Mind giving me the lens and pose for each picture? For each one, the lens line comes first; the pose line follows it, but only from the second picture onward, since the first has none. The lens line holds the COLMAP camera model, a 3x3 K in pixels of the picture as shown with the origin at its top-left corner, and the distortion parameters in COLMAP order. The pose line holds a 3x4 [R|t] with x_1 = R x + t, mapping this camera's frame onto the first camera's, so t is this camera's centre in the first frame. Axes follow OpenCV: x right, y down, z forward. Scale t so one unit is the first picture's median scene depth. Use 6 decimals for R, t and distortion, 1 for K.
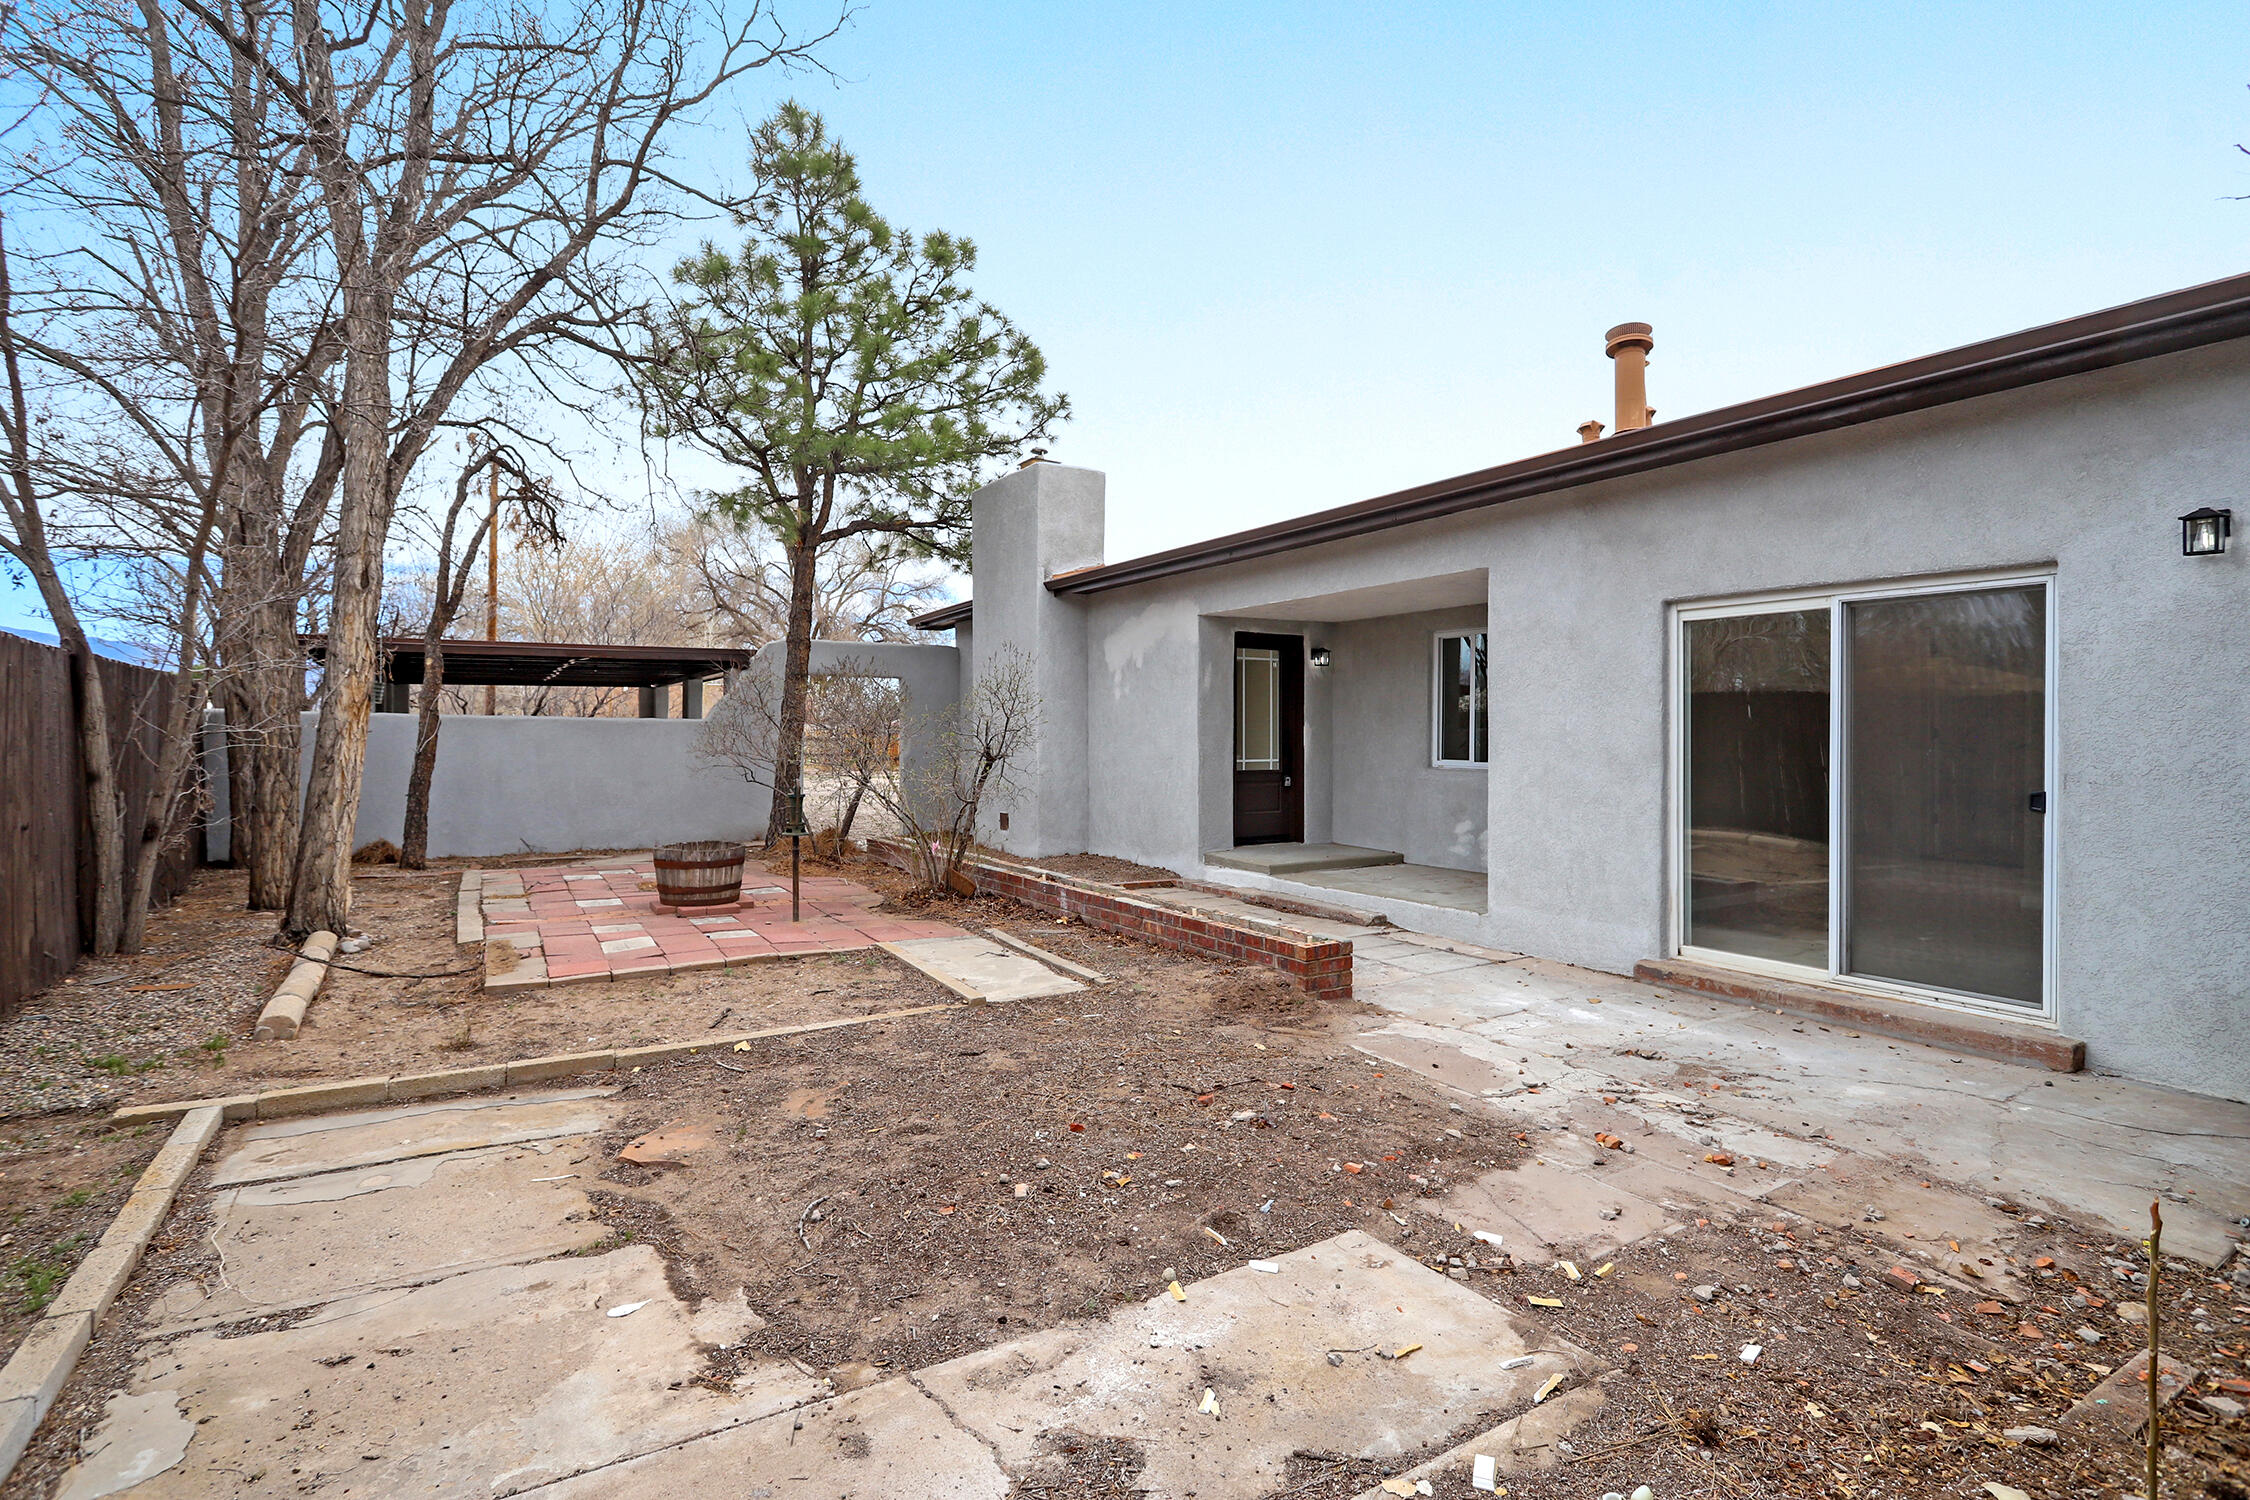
lens RADIAL K [[1072.9, 0, 1121.9], [0, 1072.9, 749.0], [0, 0, 1]] dist [0.002258, 0.000471]
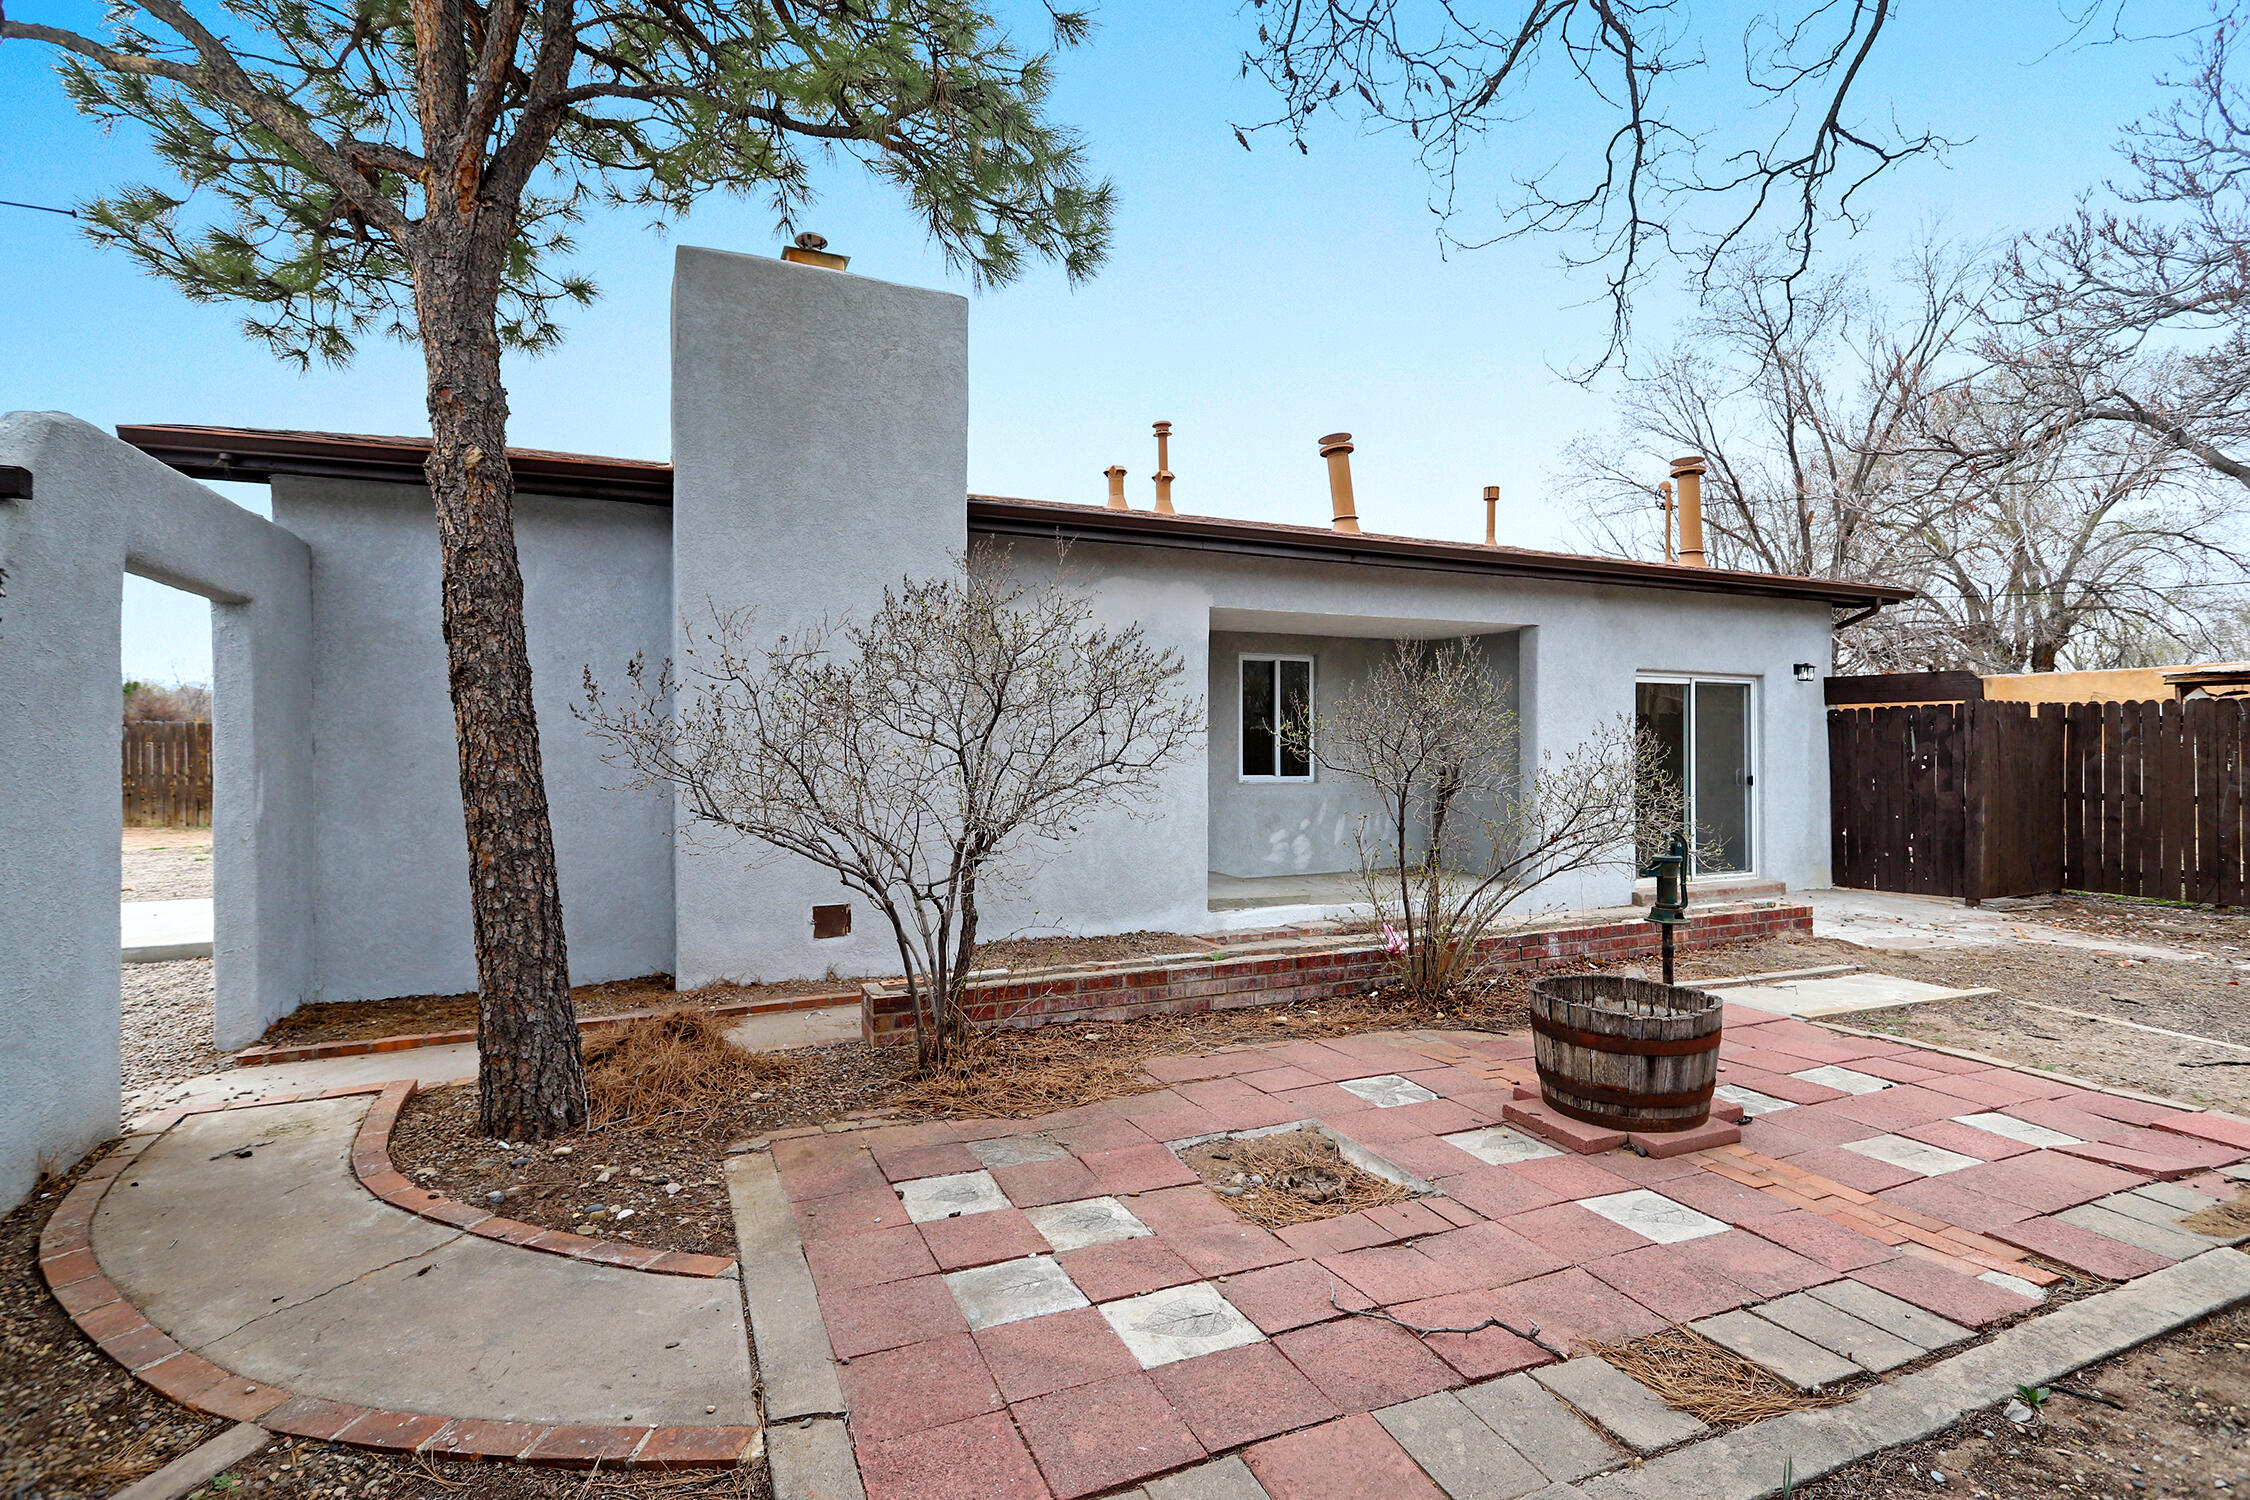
lens RADIAL K [[1072.9, 0, 1122.3], [0, 1072.9, 749.2], [0, 0, 1]] dist [0.002258, 0.000471]
pose [[0.111006, -0.002371, 0.993817, -0.753292], [0.013803, 0.999904, 0.000844, -0.017918], [-0.993724, 0.013624, 0.111028, 0.998854]]
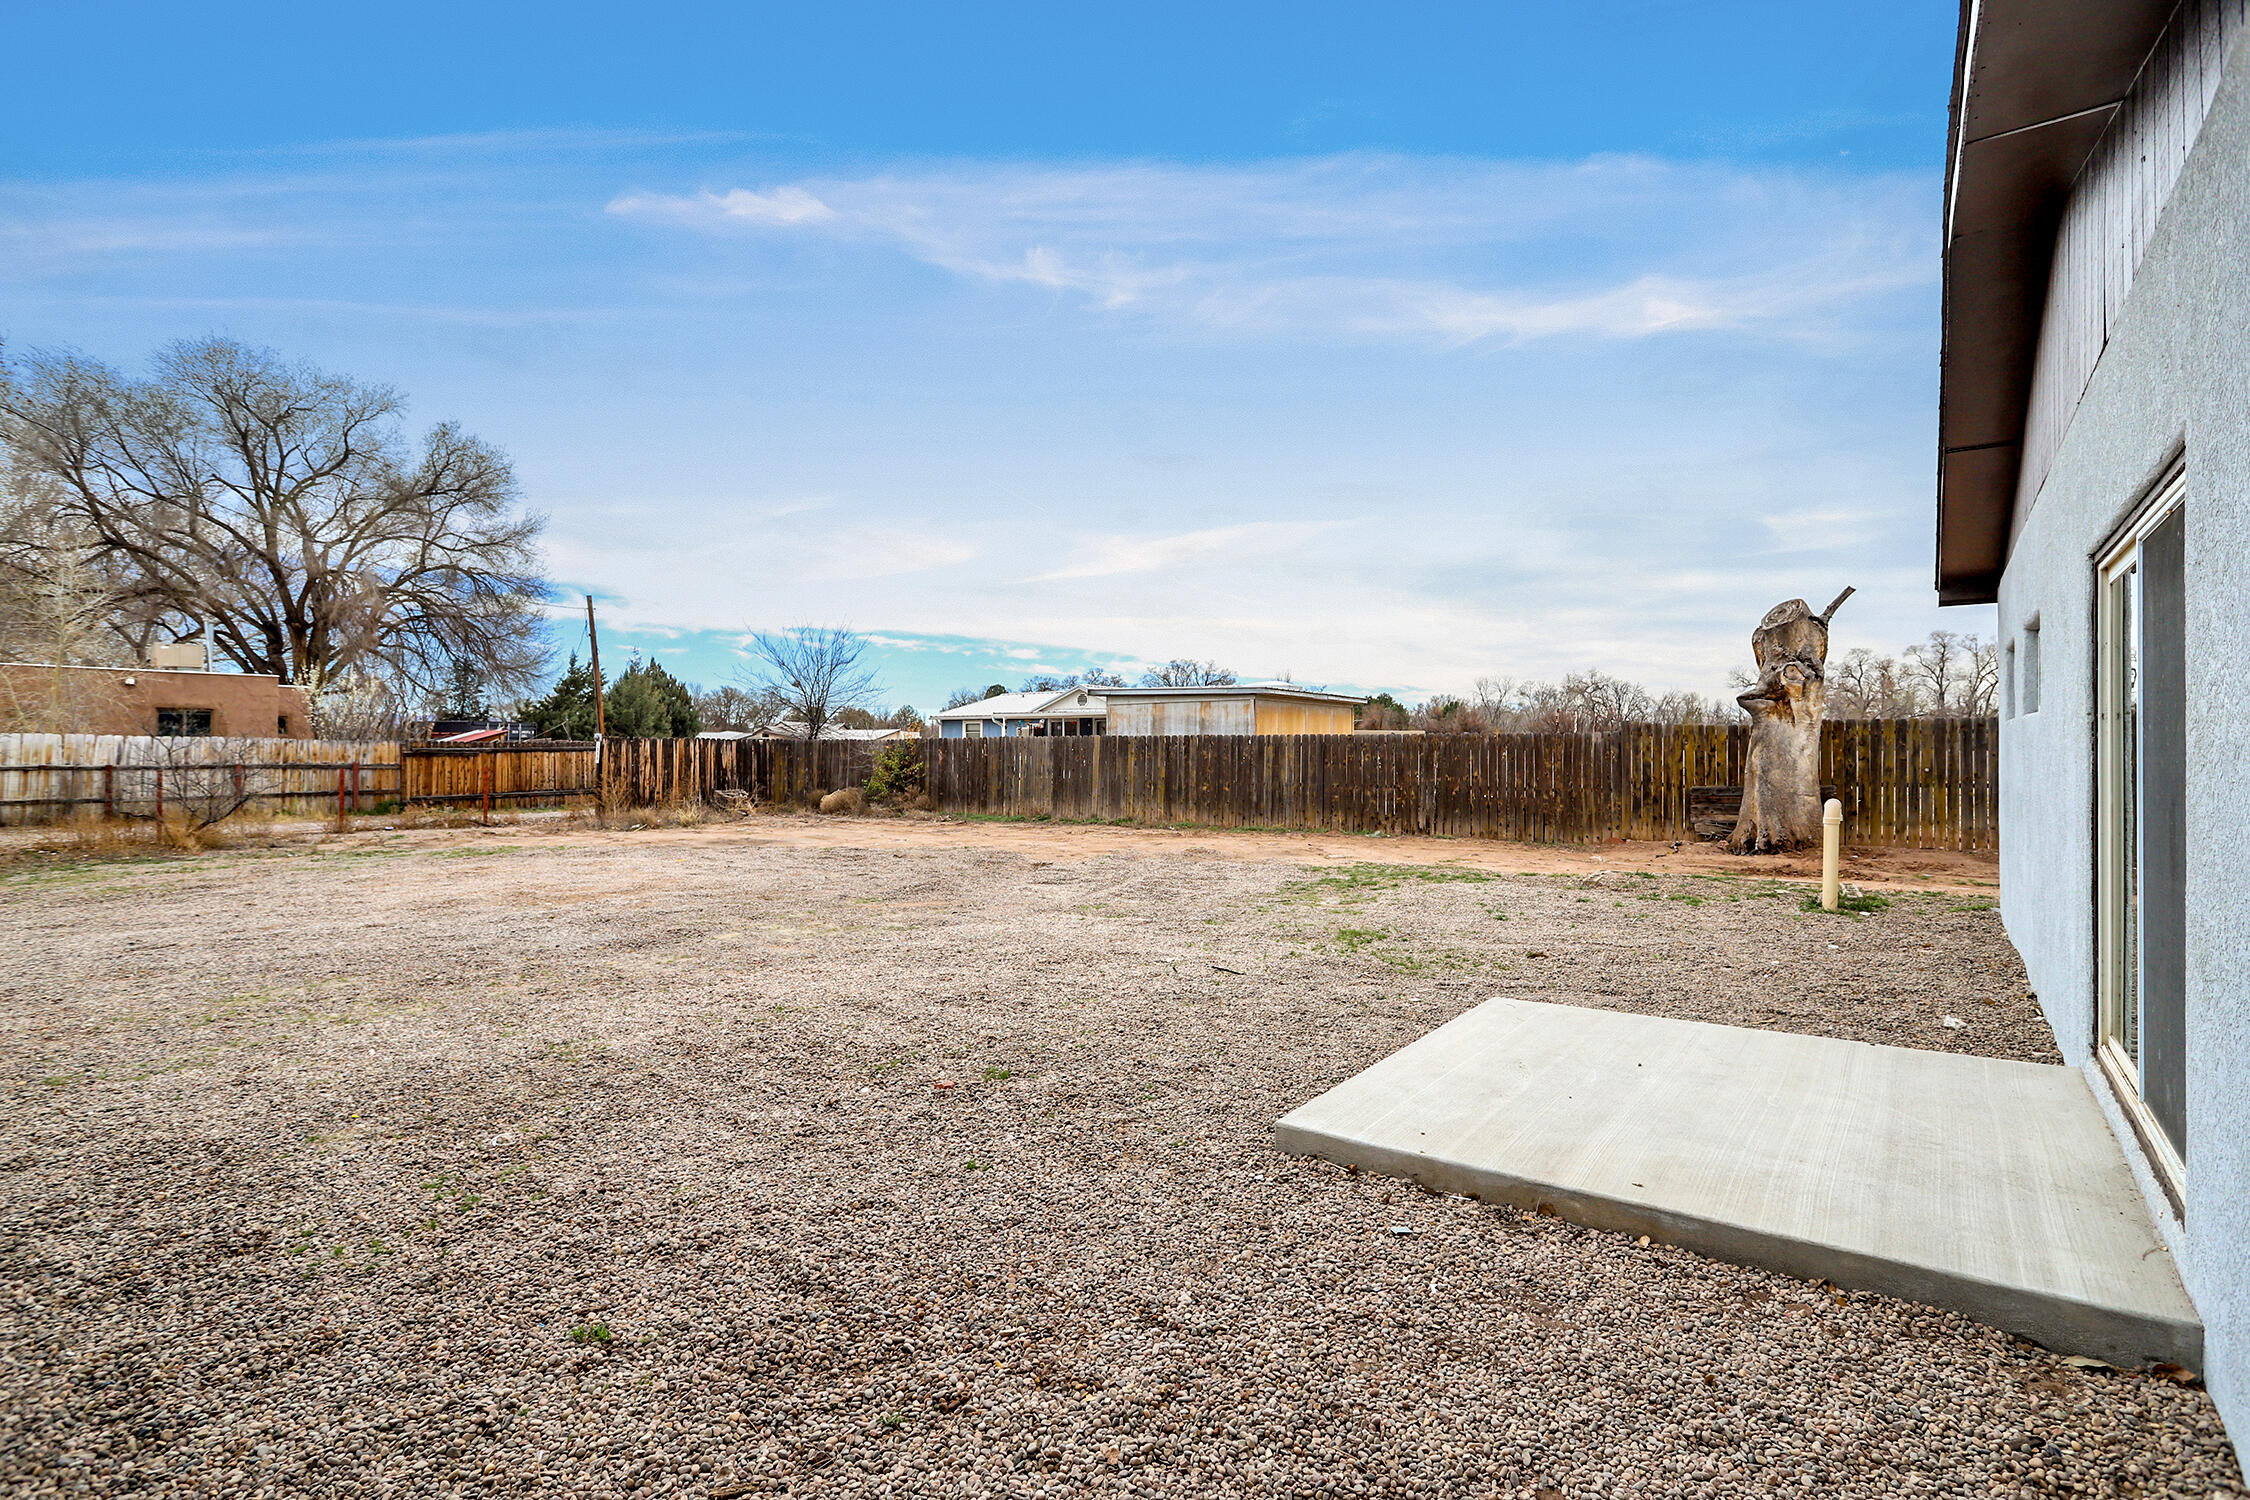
lens RADIAL K [[1072.9, 0, 1126.9], [0, 1072.9, 748.8], [0, 0, 1]] dist [0.002258, 0.000471]
pose [[0.927894, 0.000279, 0.372844, -0.422336], [0.005290, 0.999889, -0.013913, -0.036070], [-0.372806, 0.014882, 0.927790, 1.363067]]
